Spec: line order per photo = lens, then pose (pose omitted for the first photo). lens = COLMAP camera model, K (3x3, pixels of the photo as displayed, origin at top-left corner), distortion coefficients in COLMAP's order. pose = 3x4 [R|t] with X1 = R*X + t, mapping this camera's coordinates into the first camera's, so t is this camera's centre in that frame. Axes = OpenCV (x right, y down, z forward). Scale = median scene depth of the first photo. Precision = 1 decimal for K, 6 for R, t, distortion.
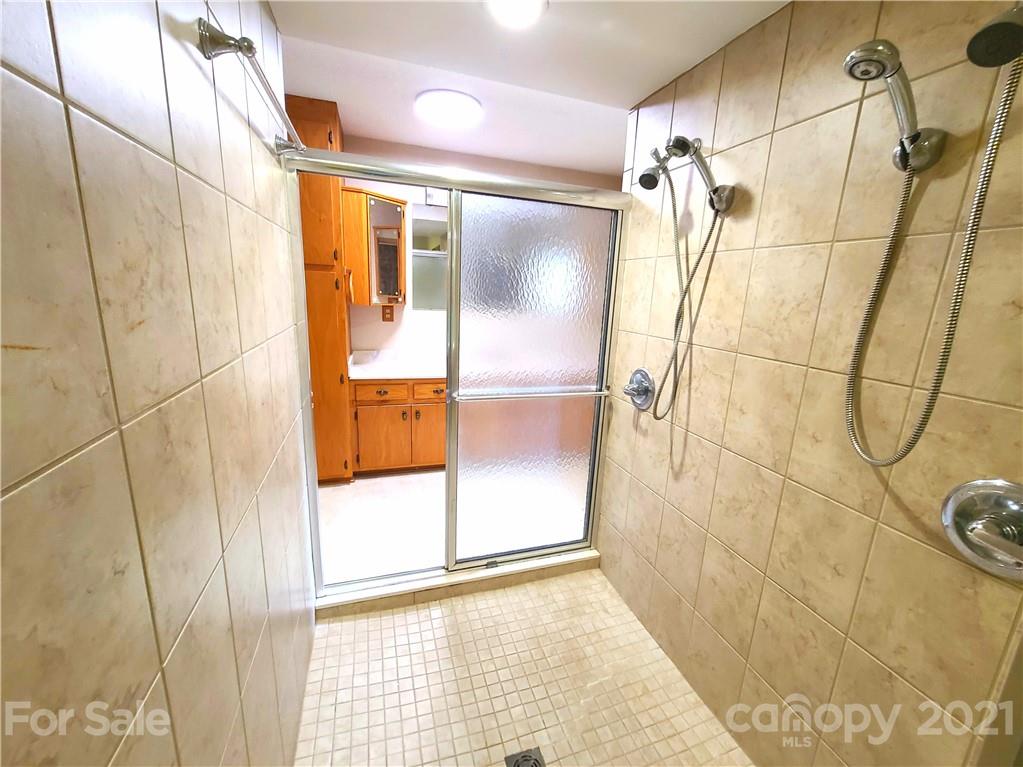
lens RADIAL K [[418.9, 0, 511.5], [0, 418.9, 383.5], [0, 0, 1]] dist [0.004512, 0.000015]
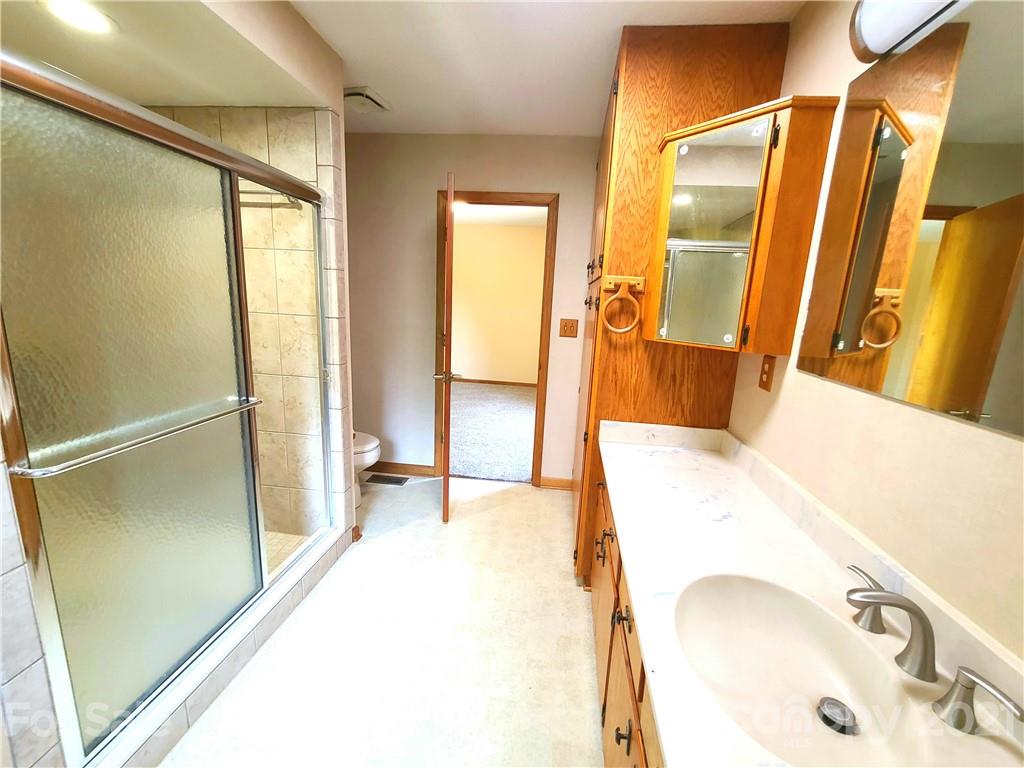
lens RADIAL K [[434.7, 0, 514.0], [0, 434.7, 388.6], [0, 0, 1]] dist [-0.001770, -0.000080]
pose [[-0.413678, 0.124254, -0.901905, 0.274398], [-0.261225, 0.932789, 0.248325, -0.220434], [0.872142, 0.338327, -0.353416, 1.048471]]
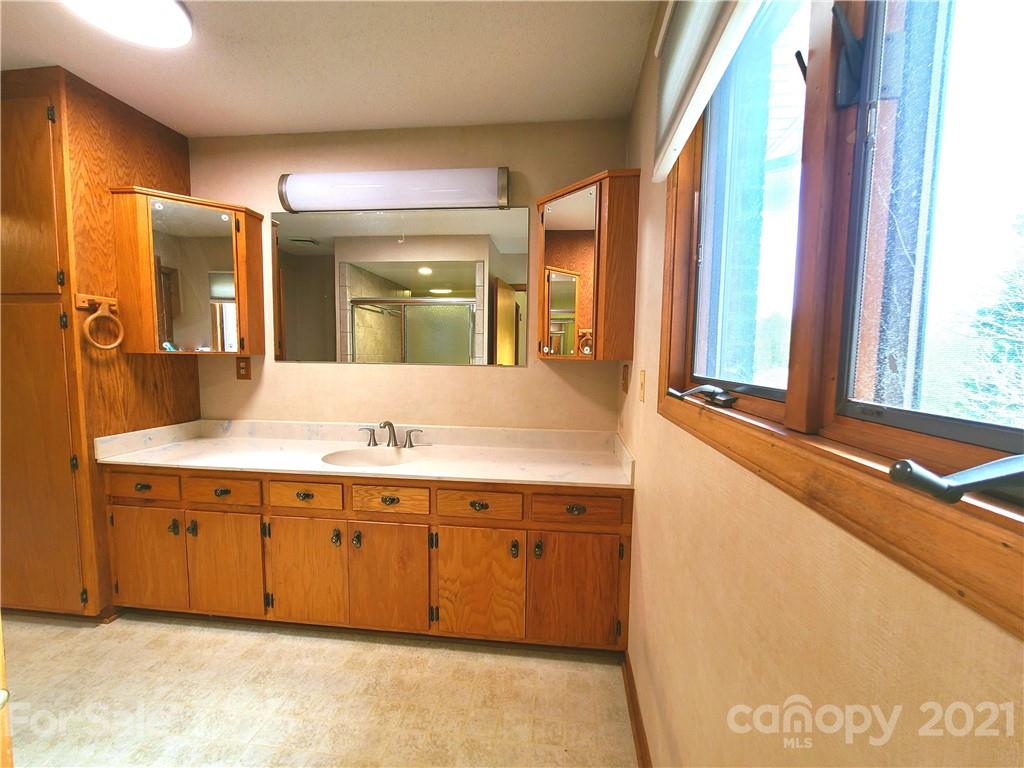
lens RADIAL K [[419.3, 0, 512.0], [0, 419.3, 384.0], [0, 0, 1]] dist [0.004512, 0.000015]
pose [[0.905066, -0.002365, -0.425264, 0.467984], [-0.066204, 0.987010, -0.146387, -0.075155], [0.420086, 0.160644, 0.893152, 0.630758]]
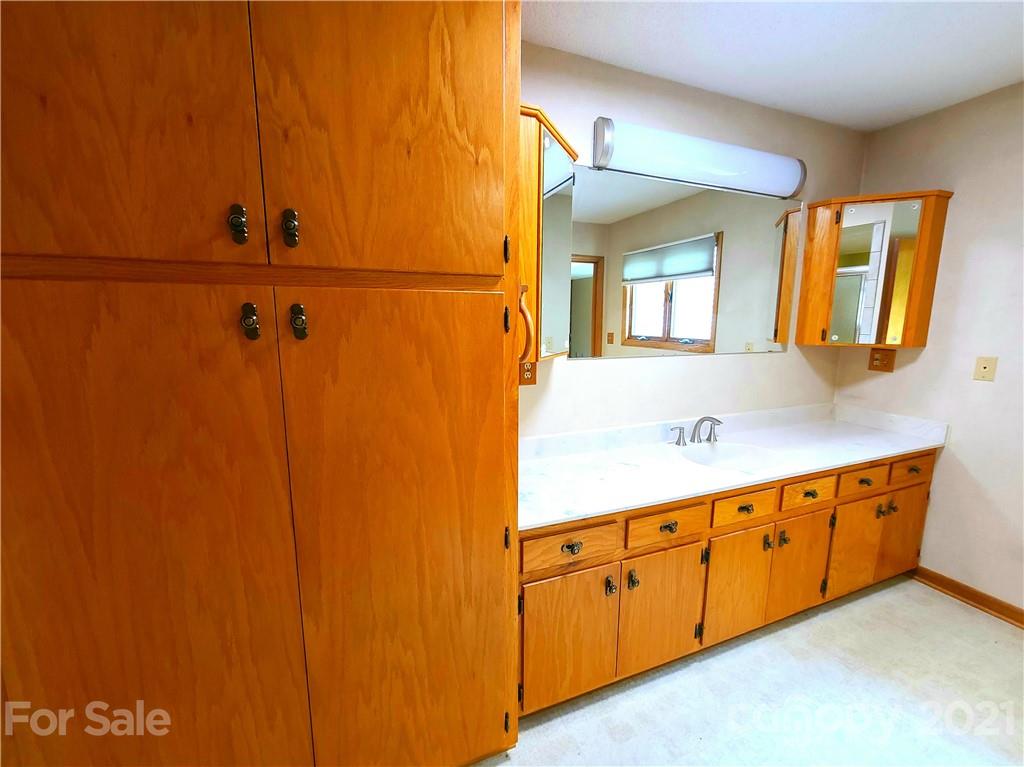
lens RADIAL K [[434.7, 0, 514.0], [0, 434.7, 388.1], [0, 0, 1]] dist [-0.001770, -0.000080]
pose [[0.995925, -0.055632, 0.070979, -0.392271], [0.060180, 0.996157, -0.063634, -0.124969], [-0.067167, 0.067646, 0.995446, 0.509095]]
